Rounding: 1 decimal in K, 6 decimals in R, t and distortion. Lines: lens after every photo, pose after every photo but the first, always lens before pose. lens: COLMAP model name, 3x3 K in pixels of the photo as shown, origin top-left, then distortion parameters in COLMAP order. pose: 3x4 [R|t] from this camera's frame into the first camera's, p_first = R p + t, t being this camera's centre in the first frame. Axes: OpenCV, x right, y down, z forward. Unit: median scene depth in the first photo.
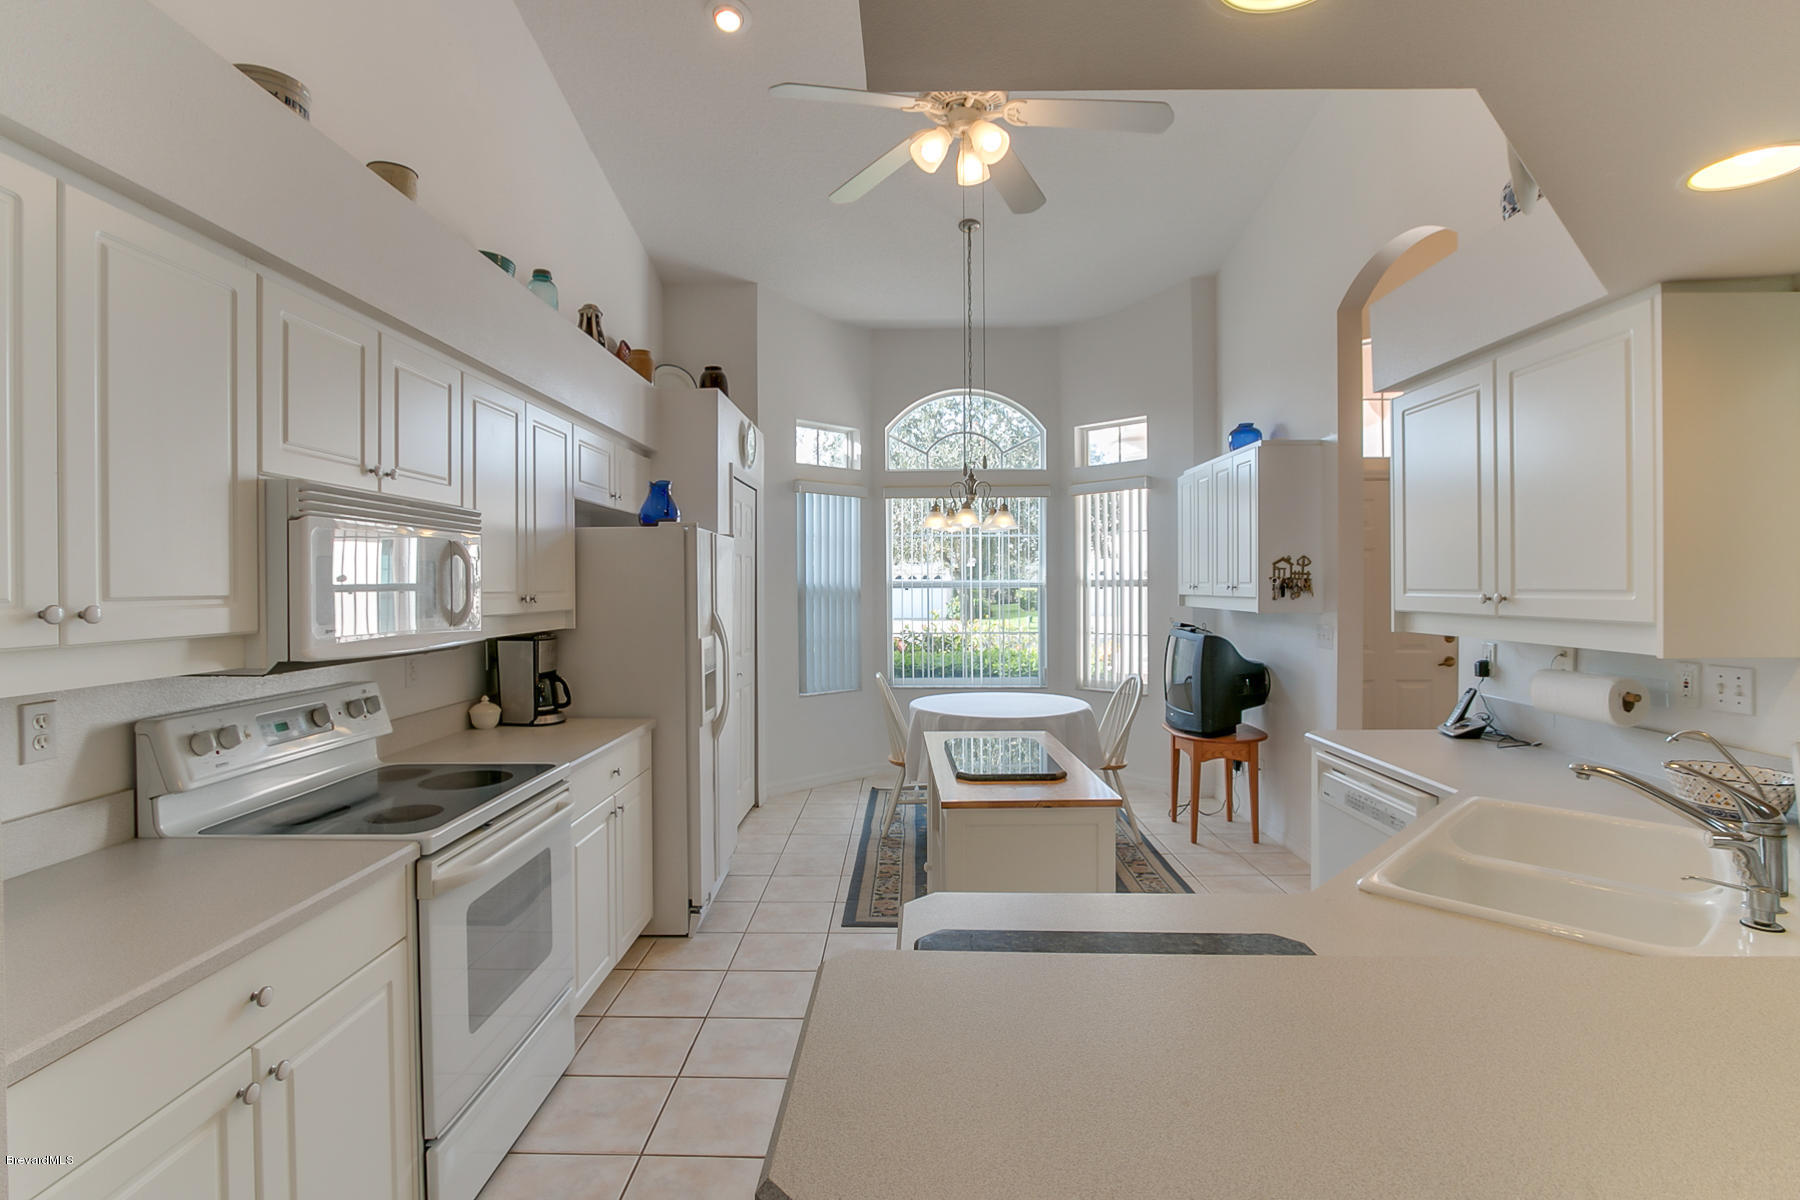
lens RADIAL K [[908.0, 0, 901.4], [0, 908.0, 596.1], [0, 0, 1]] dist [-0.015644, -0.000144]
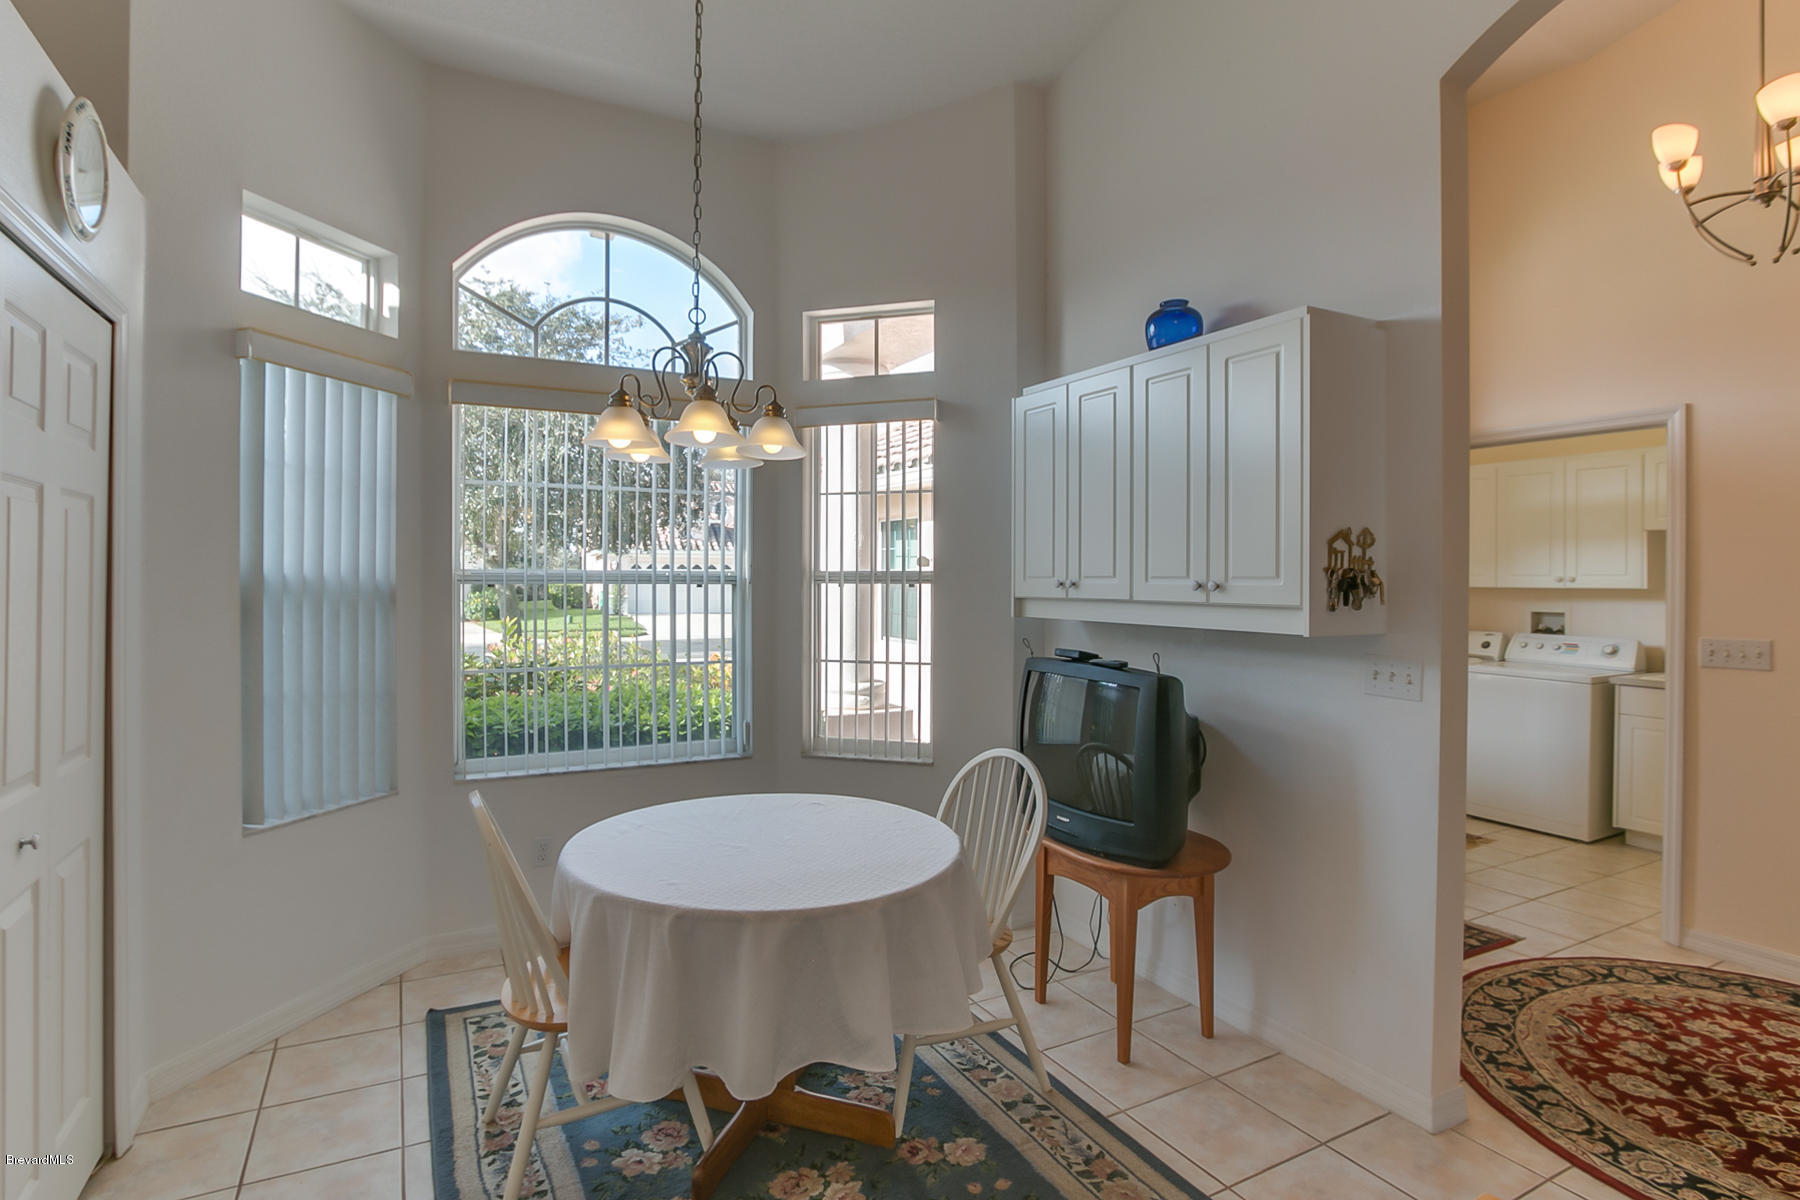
lens RADIAL K [[908.0, 0, 872.9], [0, 908.0, 568.7], [0, 0, 1]] dist [-0.015644, -0.000144]
pose [[0.883235, 0.003718, 0.468916, -0.049391], [0.002514, 0.999917, -0.012663, -0.010765], [-0.468924, 0.012364, 0.883152, 0.482435]]
